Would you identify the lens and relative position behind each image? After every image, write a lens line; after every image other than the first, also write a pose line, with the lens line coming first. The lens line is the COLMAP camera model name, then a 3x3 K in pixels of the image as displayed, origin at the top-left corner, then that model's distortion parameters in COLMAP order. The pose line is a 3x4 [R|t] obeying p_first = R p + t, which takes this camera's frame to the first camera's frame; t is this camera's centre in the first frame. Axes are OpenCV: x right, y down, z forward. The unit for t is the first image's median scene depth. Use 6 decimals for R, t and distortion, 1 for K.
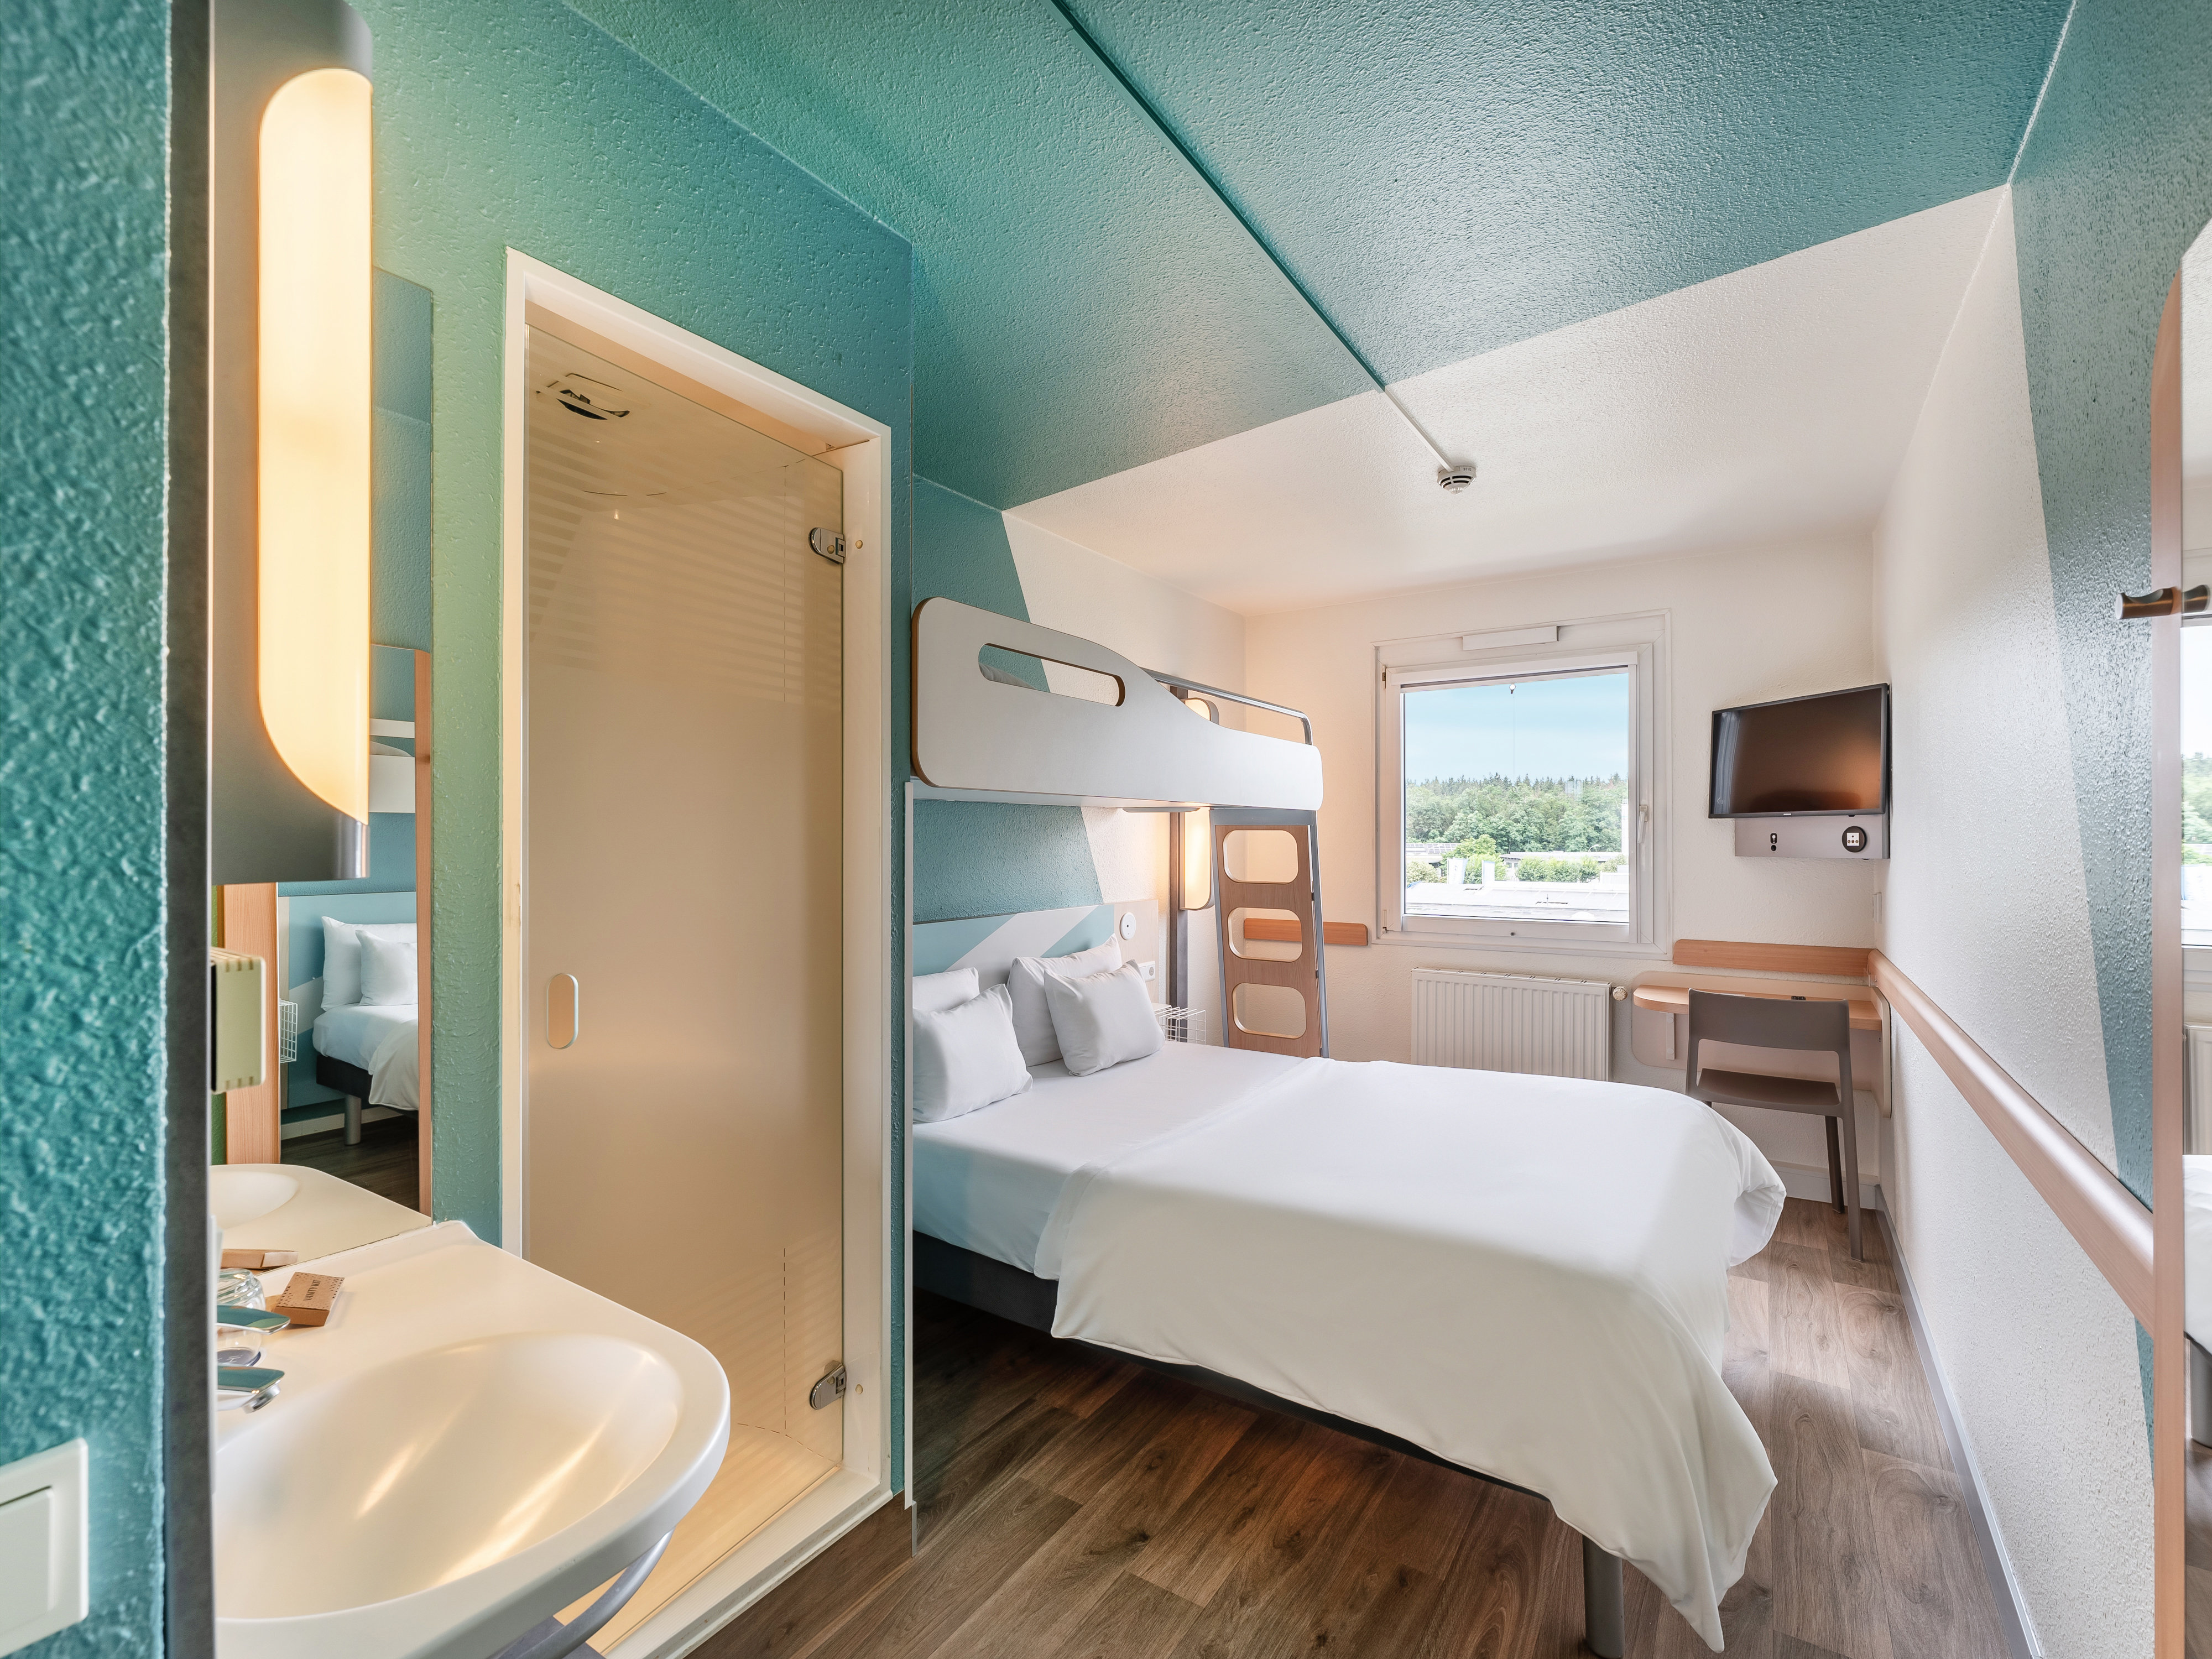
lens RADIAL K [[996.9, 0, 1114.2], [0, 996.9, 834.1], [0, 0, 1]] dist [0.001788, 0.000331]
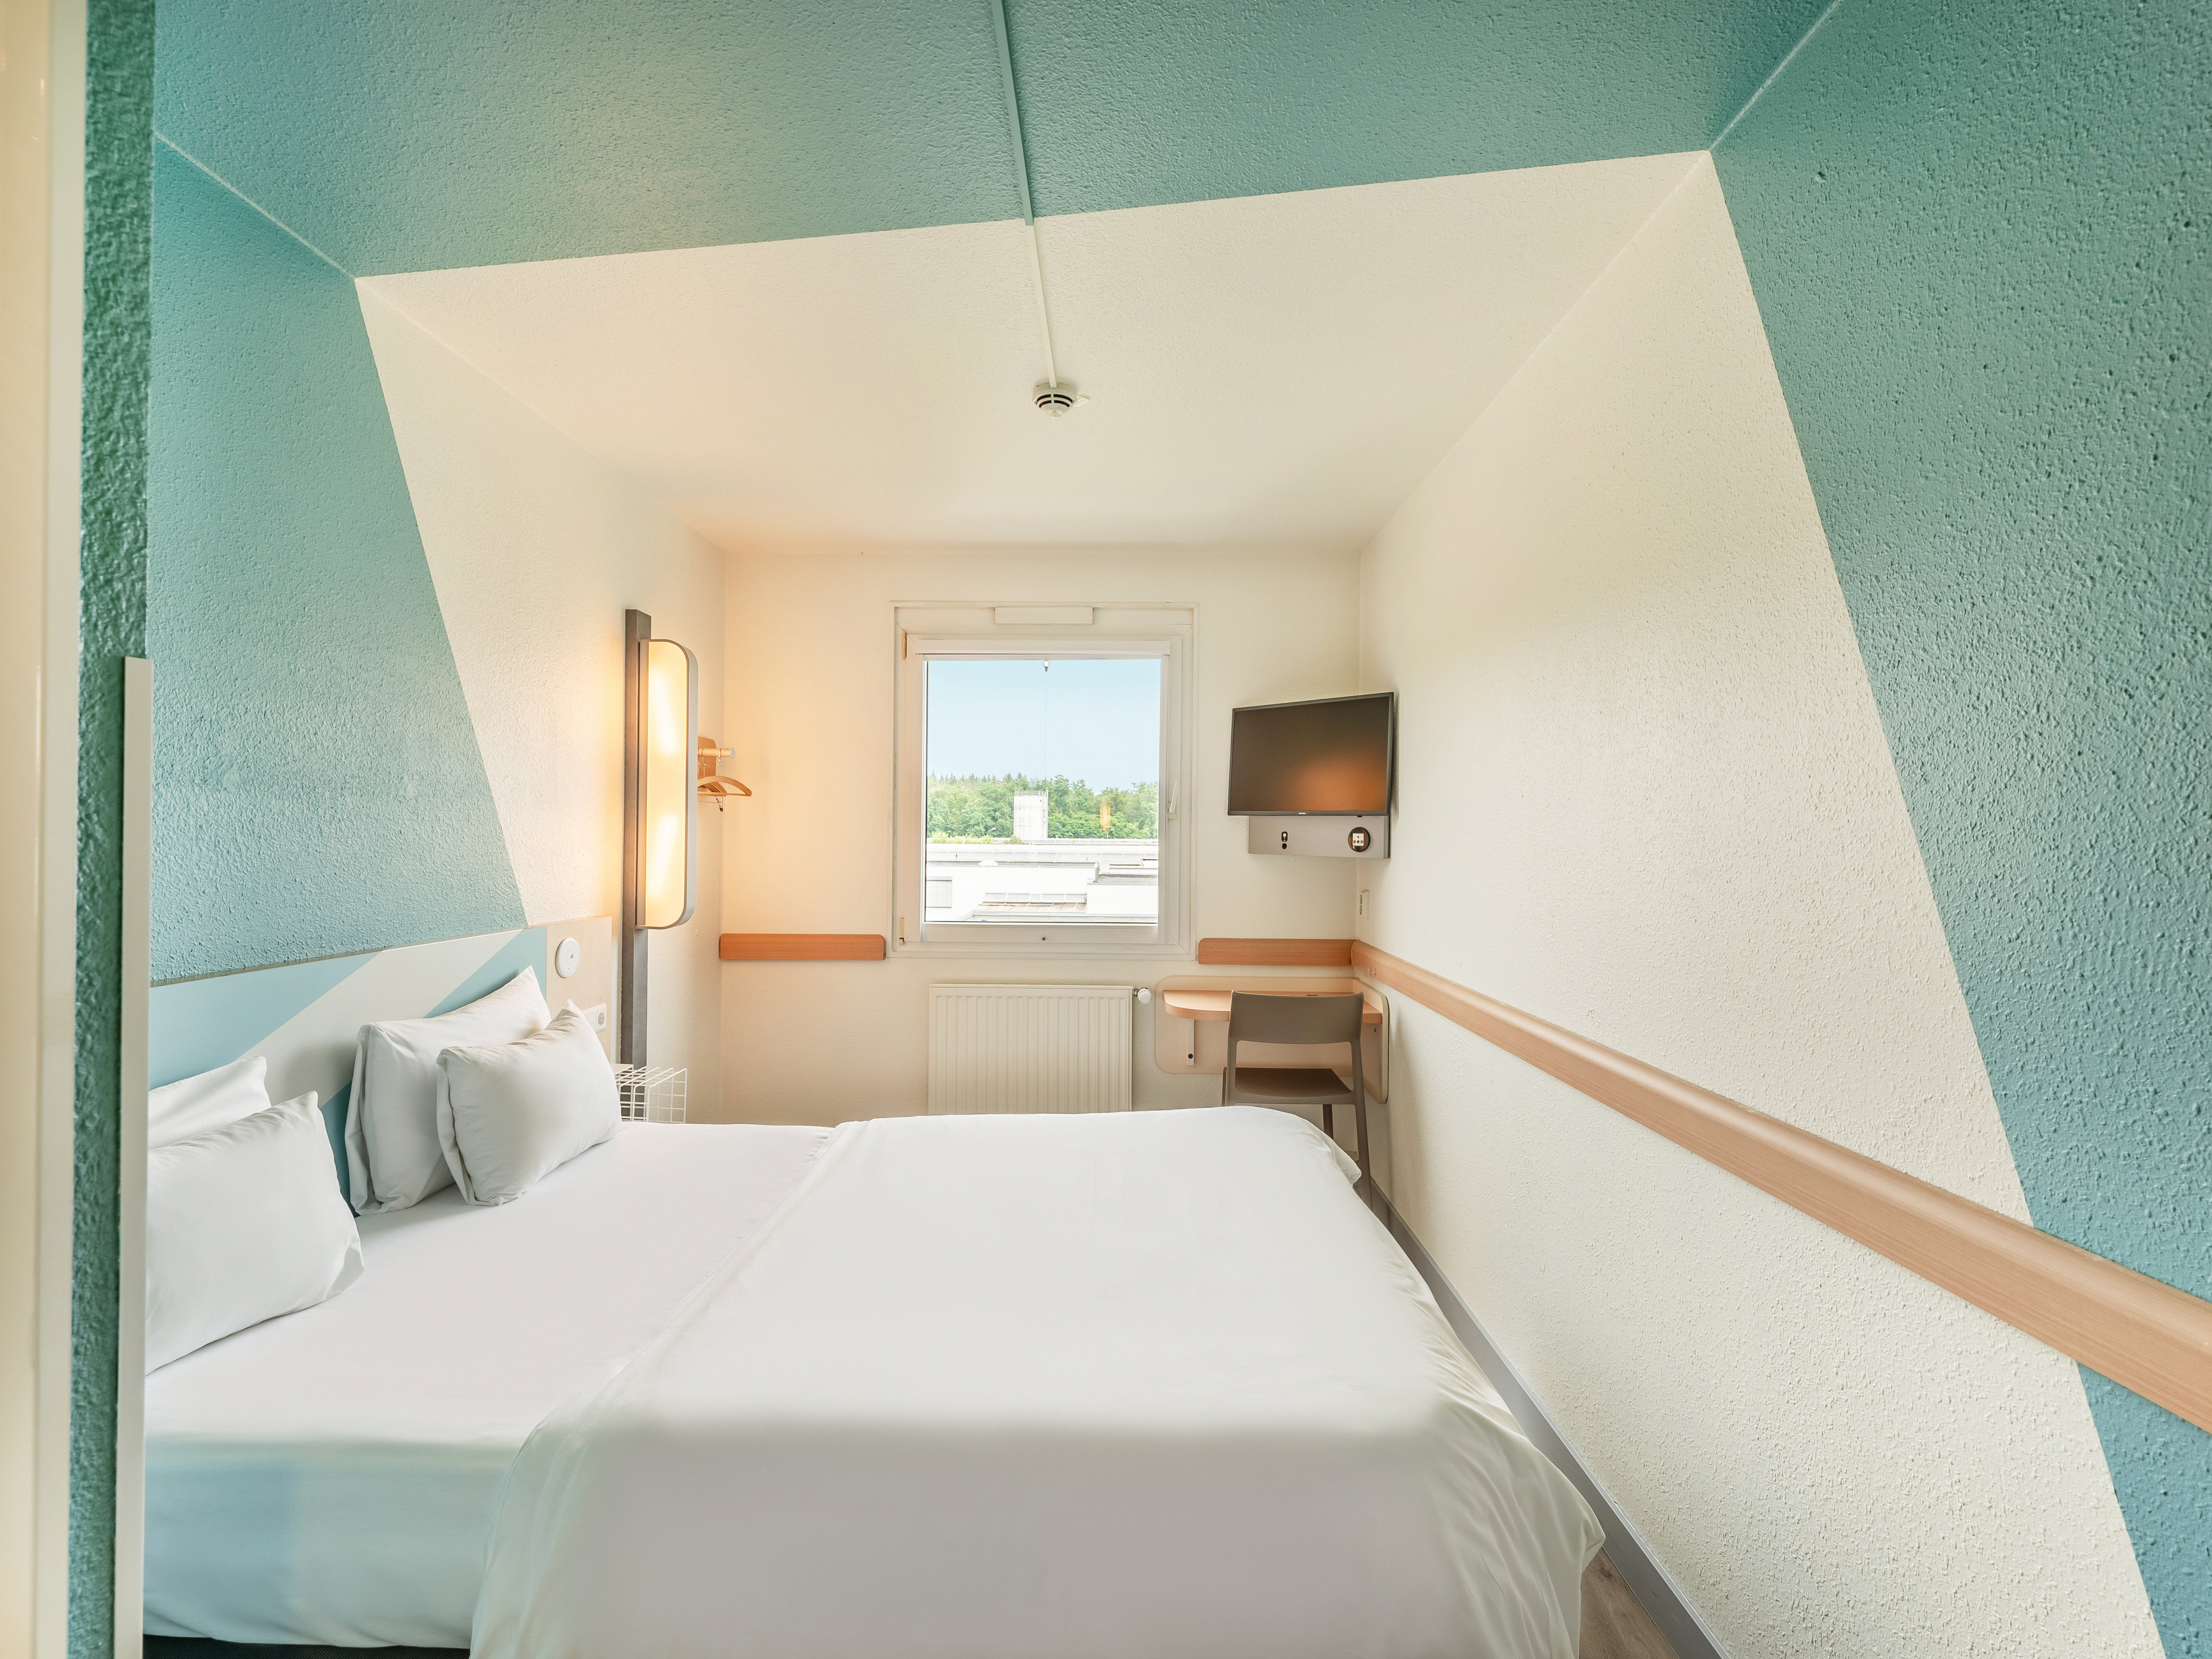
lens RADIAL K [[996.9, 0, 1114.2], [0, 996.9, 834.1], [0, 0, 1]] dist [0.001788, 0.000331]
pose [[0.842578, 0.009782, 0.538485, -0.044699], [-0.016949, 0.999821, 0.008358, -0.004961], [-0.538307, -0.016170, 0.842593, 0.234604]]
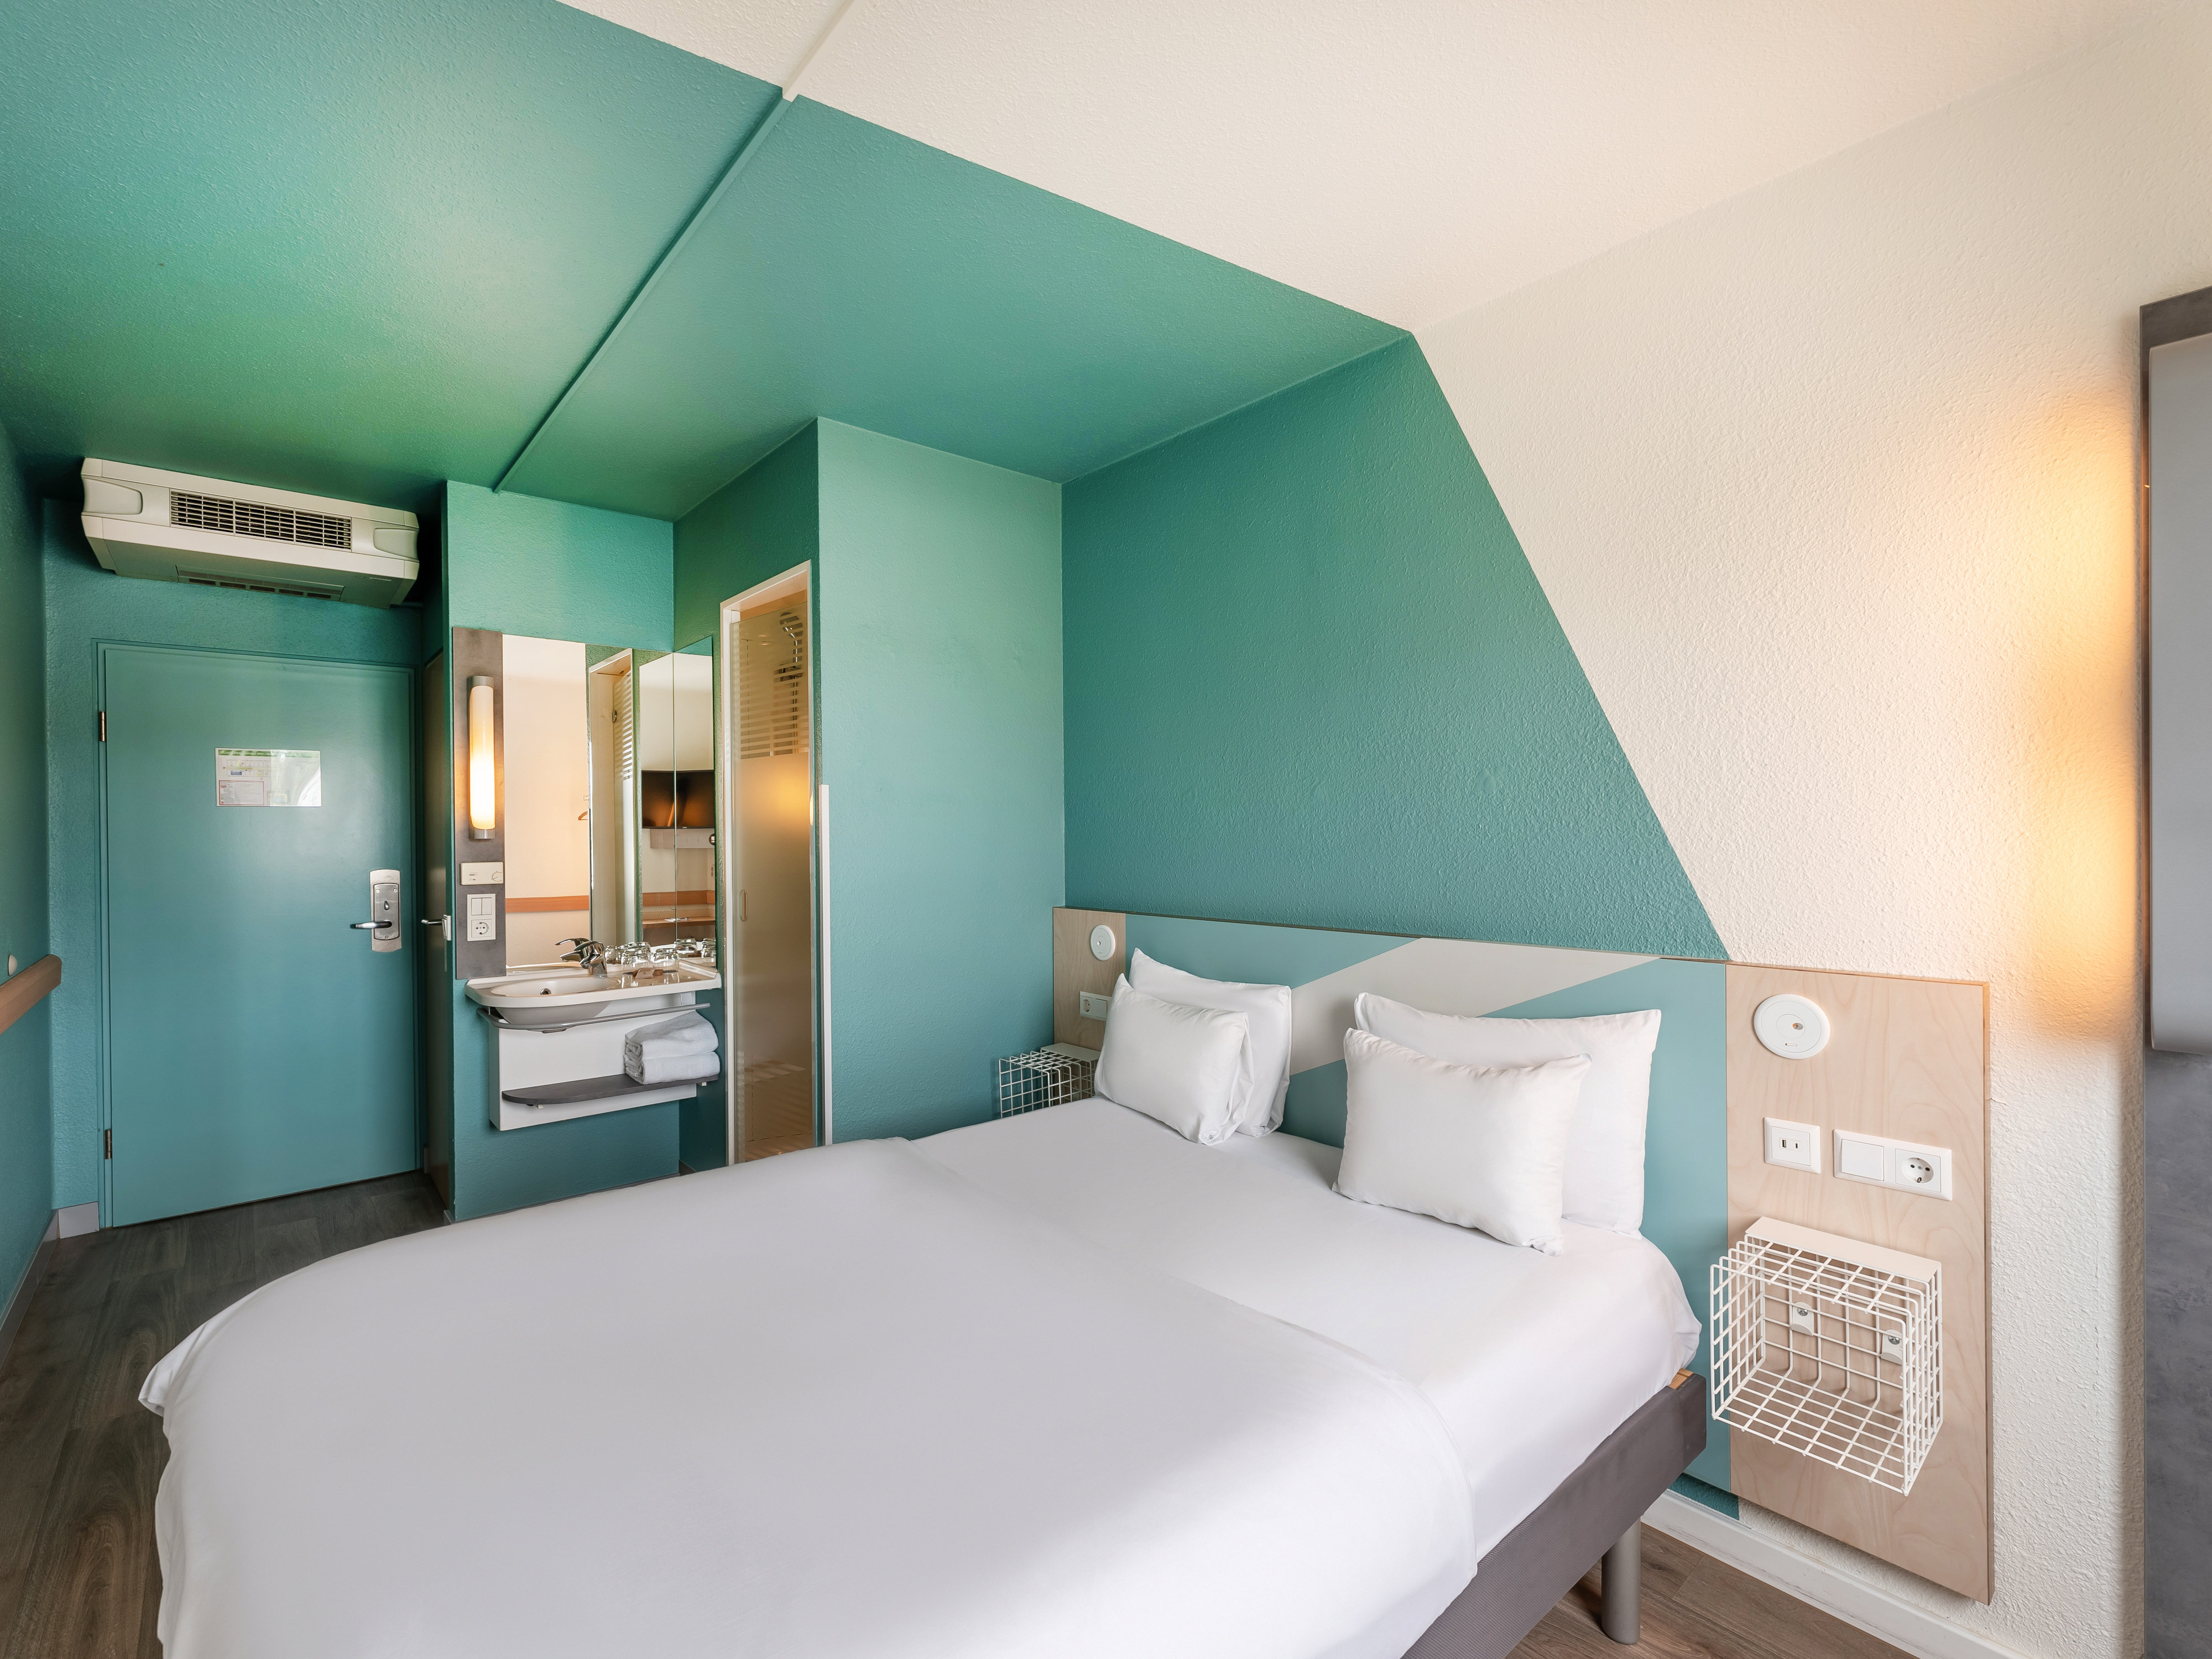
lens RADIAL K [[1068.3, 0, 1080.7], [0, 1068.3, 846.7], [0, 0, 1]] dist [0.021082, 0.000578]
pose [[-0.310240, 0.020302, -0.950442, 0.581684], [0.023496, 0.999630, 0.013683, 0.003377], [0.950368, -0.018087, -0.310602, 0.924197]]
